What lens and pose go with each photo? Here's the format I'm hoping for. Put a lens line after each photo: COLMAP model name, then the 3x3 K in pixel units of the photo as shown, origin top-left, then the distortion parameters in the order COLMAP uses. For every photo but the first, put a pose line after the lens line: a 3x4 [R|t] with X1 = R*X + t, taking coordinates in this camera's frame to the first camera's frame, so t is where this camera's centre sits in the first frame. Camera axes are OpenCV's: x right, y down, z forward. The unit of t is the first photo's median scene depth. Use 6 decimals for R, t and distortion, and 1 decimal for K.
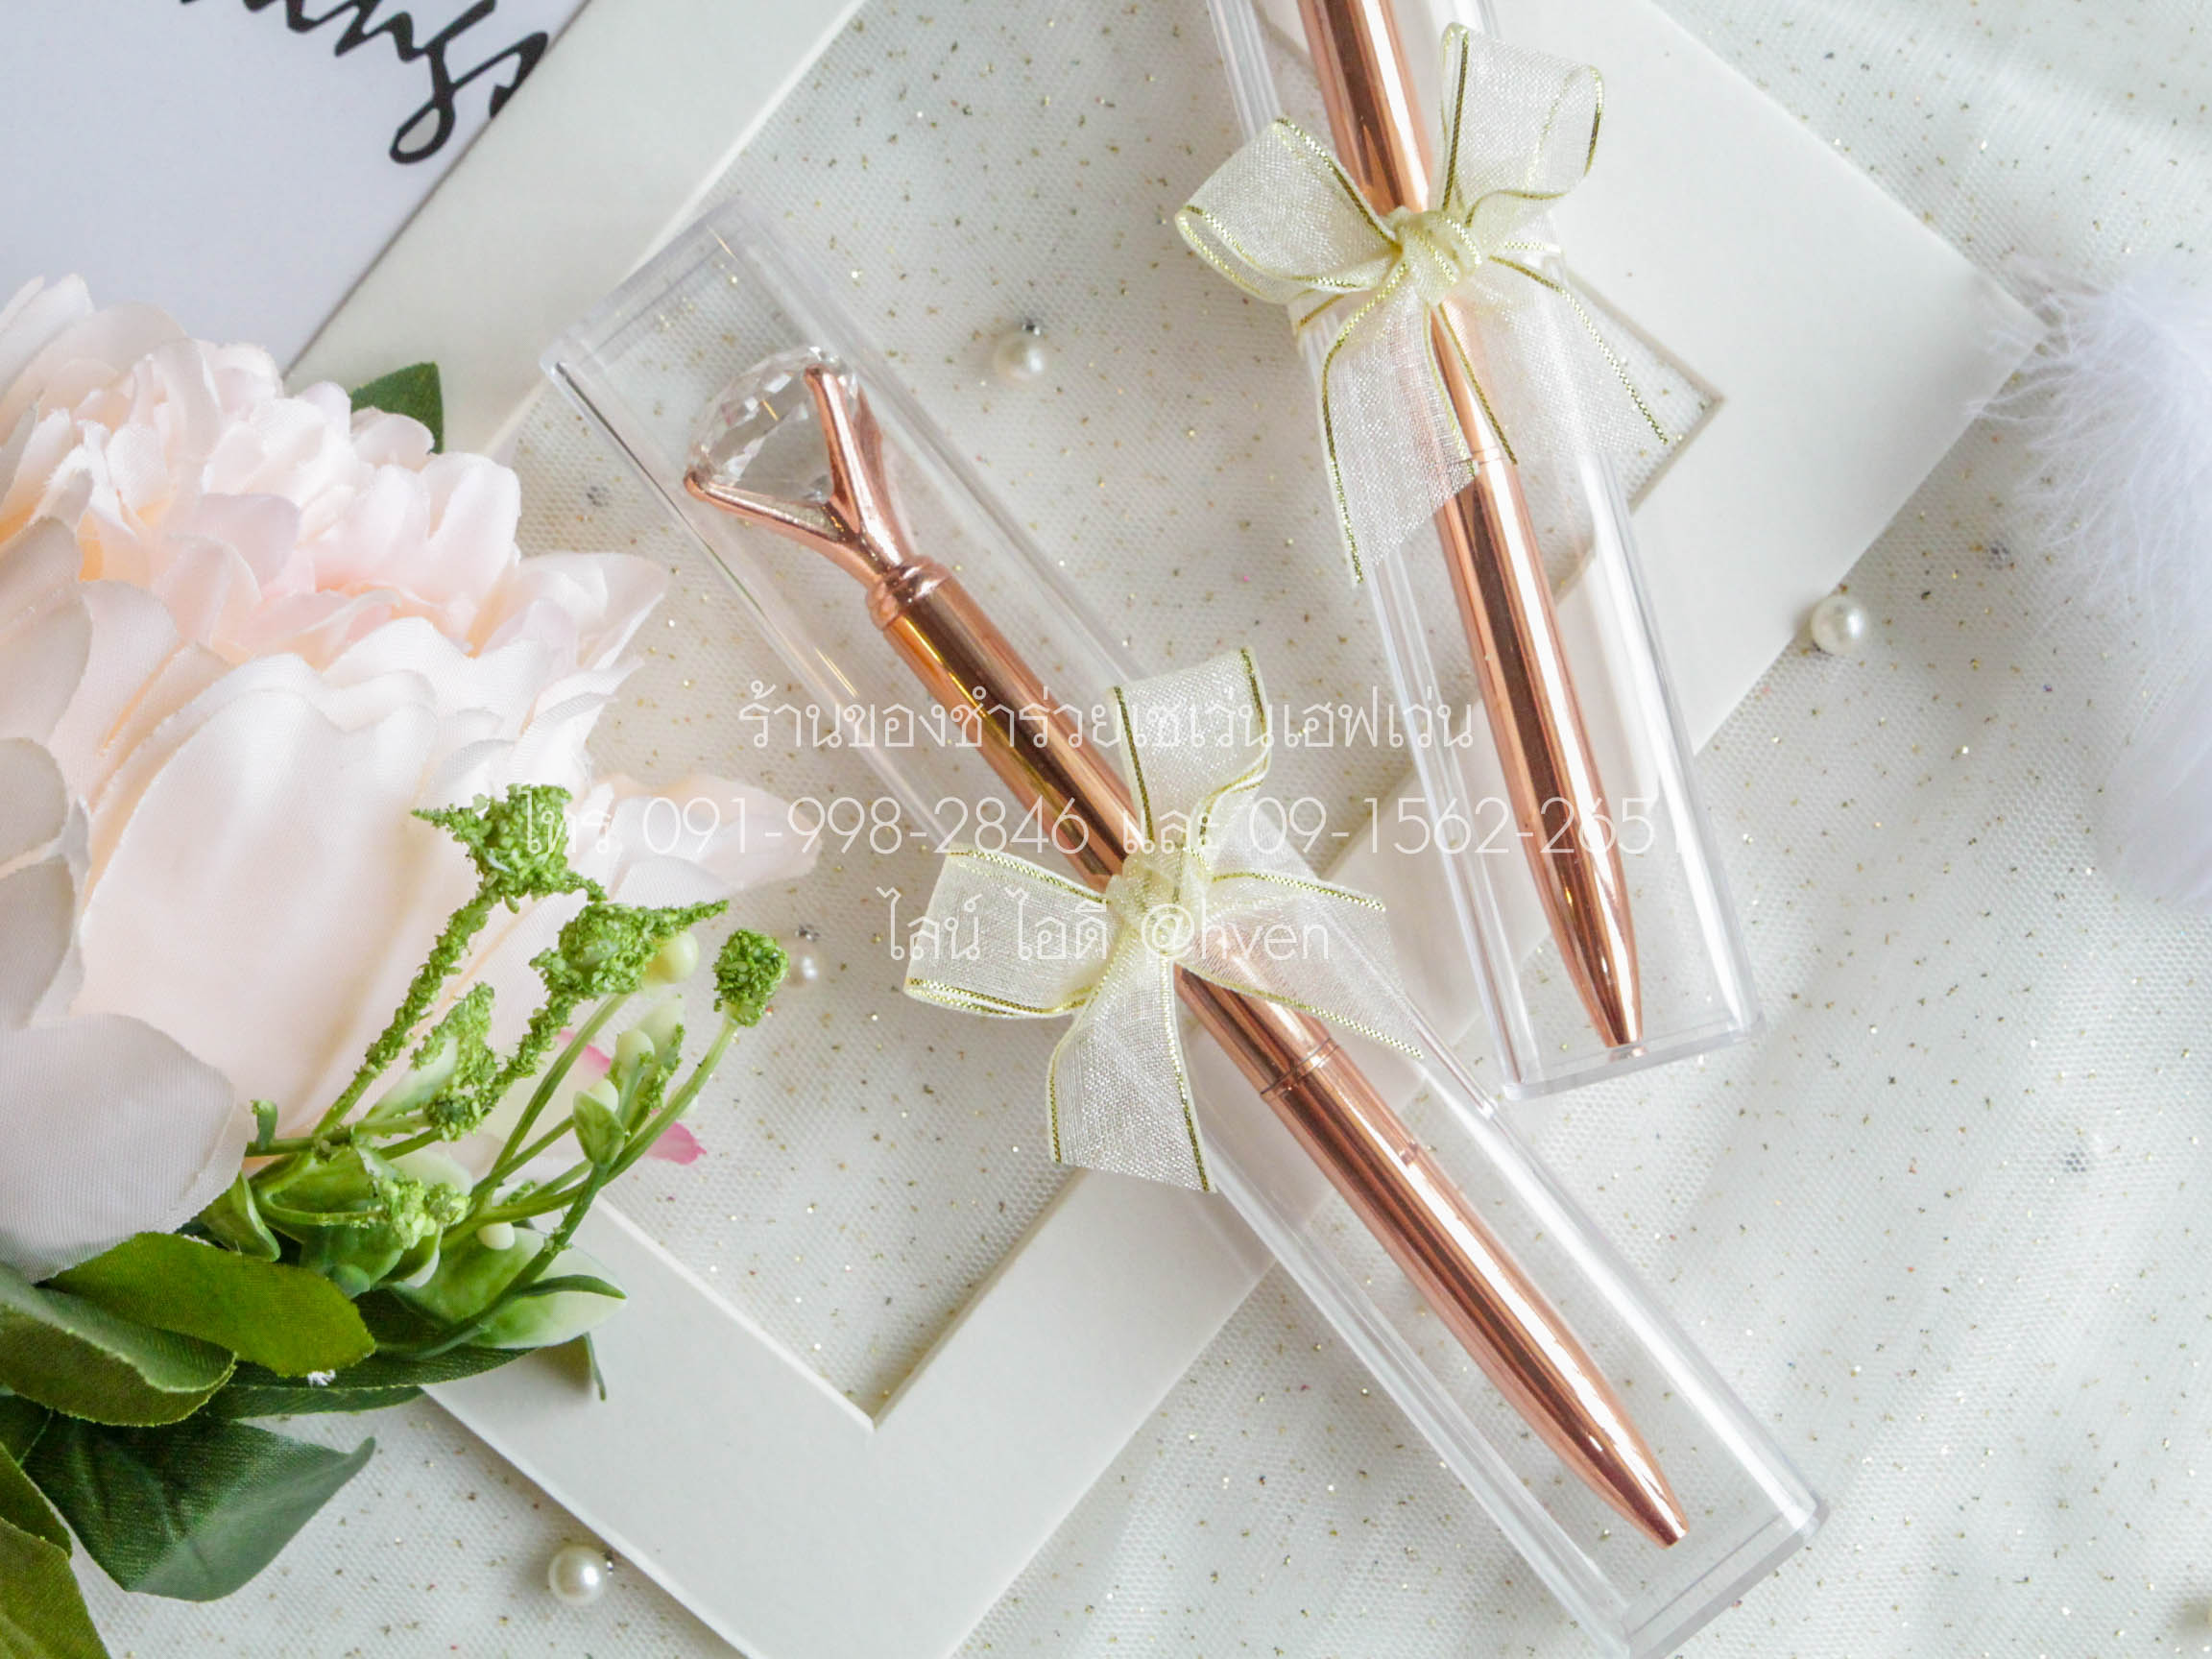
lens RADIAL K [[4065.4, 0, 1106.0], [0, 4065.4, 829.5], [0, 0, 1]] dist [-0.217110, 0.634240]
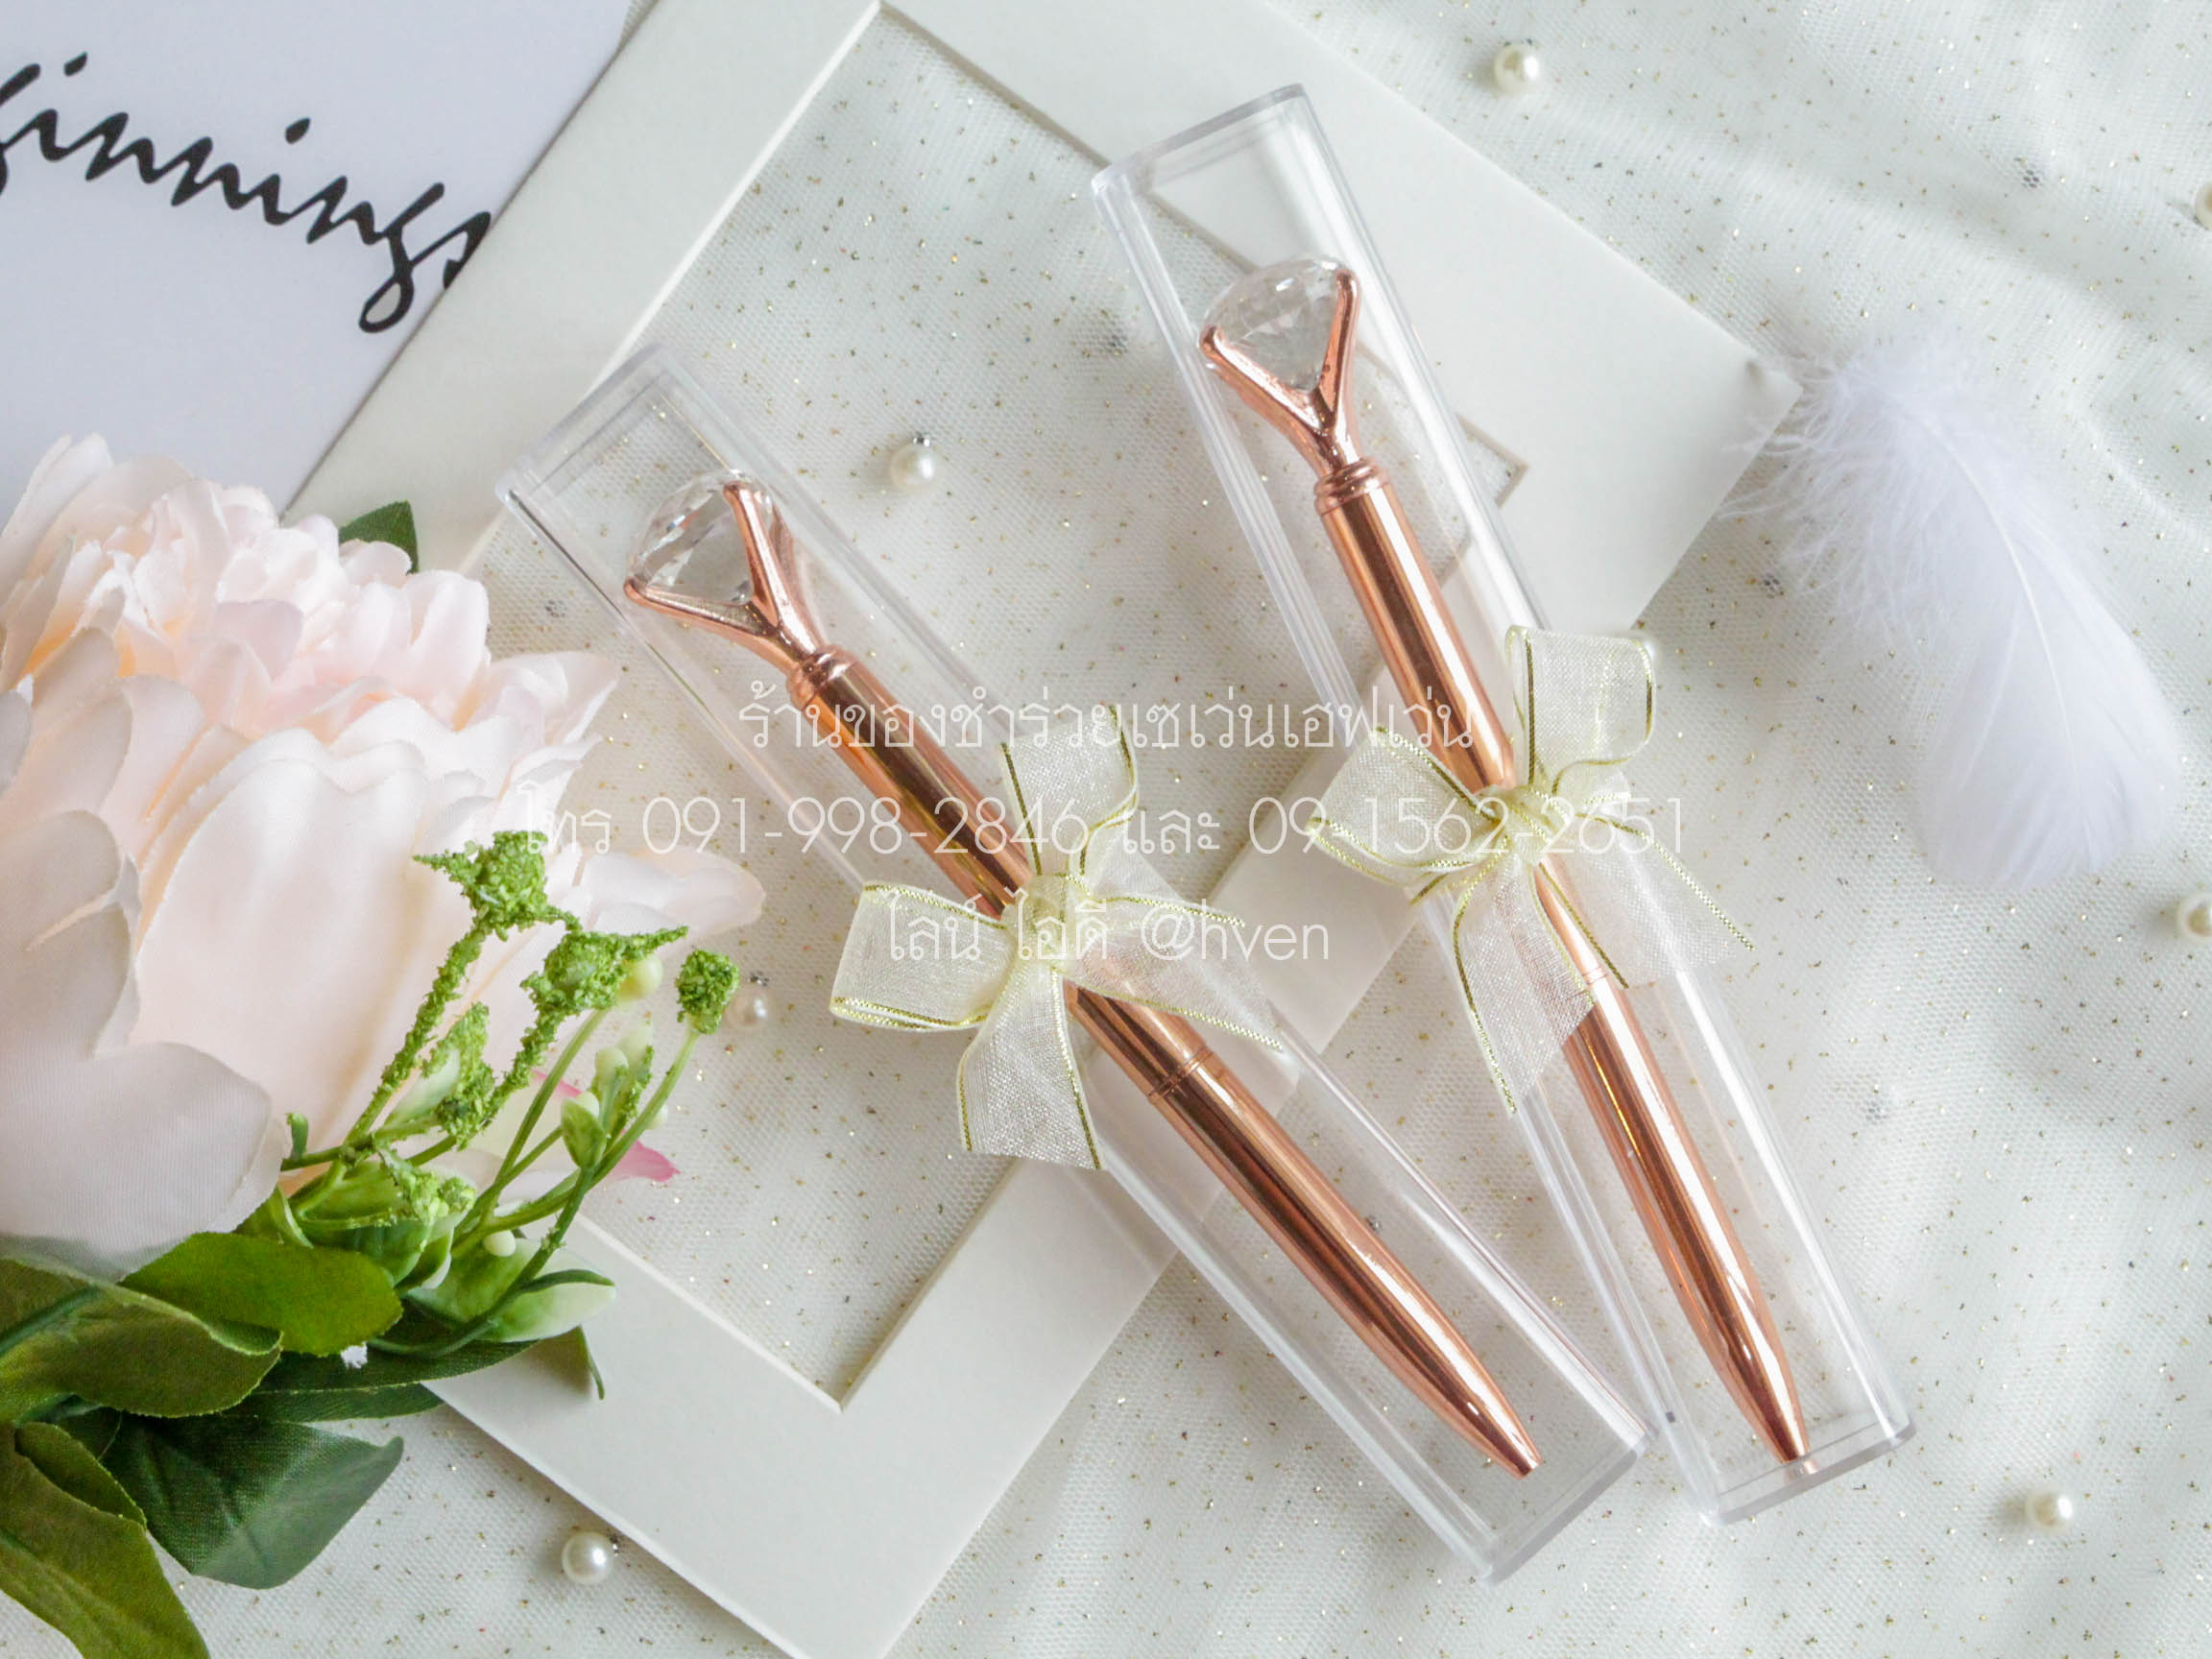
lens RADIAL K [[4065.4, 0, 1106.0], [0, 4065.4, 829.5], [0, 0, 1]] dist [-0.217110, 0.634240]
pose [[0.998157, -0.060091, 0.008440, 0.018529], [0.060483, 0.996459, -0.058409, 0.060454], [-0.004900, 0.058812, 0.998257, -0.155585]]
